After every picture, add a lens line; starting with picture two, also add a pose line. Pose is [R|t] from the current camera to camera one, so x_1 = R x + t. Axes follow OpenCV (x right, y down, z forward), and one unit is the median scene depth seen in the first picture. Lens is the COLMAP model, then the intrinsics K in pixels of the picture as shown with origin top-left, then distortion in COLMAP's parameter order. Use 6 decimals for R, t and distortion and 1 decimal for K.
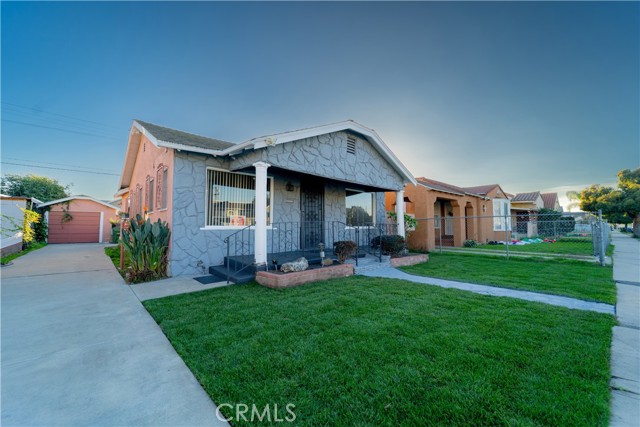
lens RADIAL K [[252.5, 0, 319.9], [0, 252.5, 211.9], [0, 0, 1]] dist [-0.001808, -0.000374]
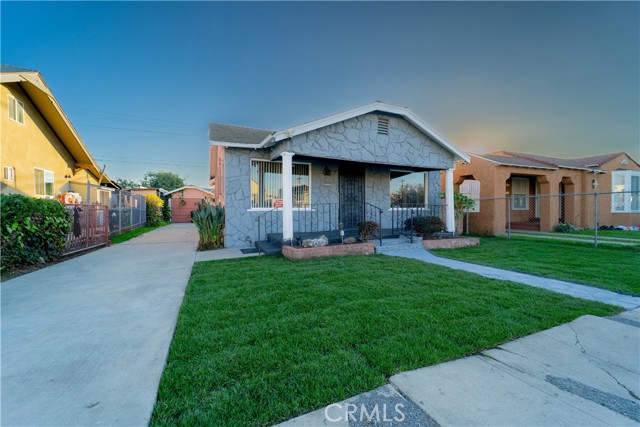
lens RADIAL K [[254.6, 0, 322.0], [0, 254.6, 209.4], [0, 0, 1]] dist [-0.001917, -0.000411]
pose [[0.950979, -0.005219, -0.309213, 0.183563], [0.023295, 0.998226, 0.054796, 0.002731], [0.308378, -0.059313, 0.949413, -0.041791]]
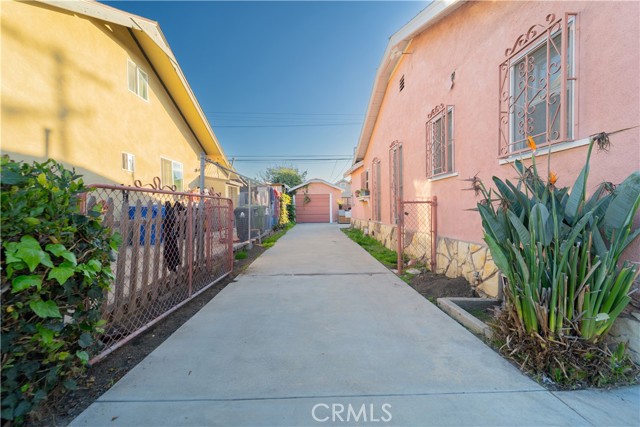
lens RADIAL K [[262.0, 0, 322.5], [0, 262.0, 214.3], [0, 0, 1]] dist [-0.000151, -0.000048]
pose [[0.761930, 0.005687, -0.647634, -0.474127], [0.049558, 0.996518, 0.067054, 0.026661], [0.645761, -0.083186, 0.758995, 0.382494]]
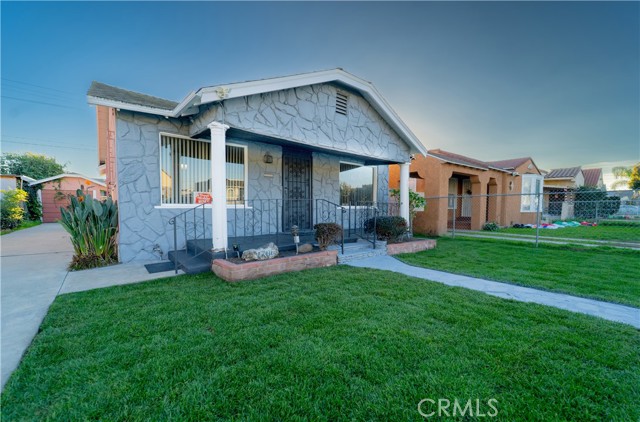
lens RADIAL K [[263.3, 0, 308.3], [0, 263.3, 218.2], [0, 0, 1]] dist [0.000856, -0.000390]
pose [[0.997233, 0.007427, -0.073968, 0.074903], [0.000110, 0.994849, 0.101371, 0.010410], [0.074340, -0.101098, 0.992095, 0.117796]]
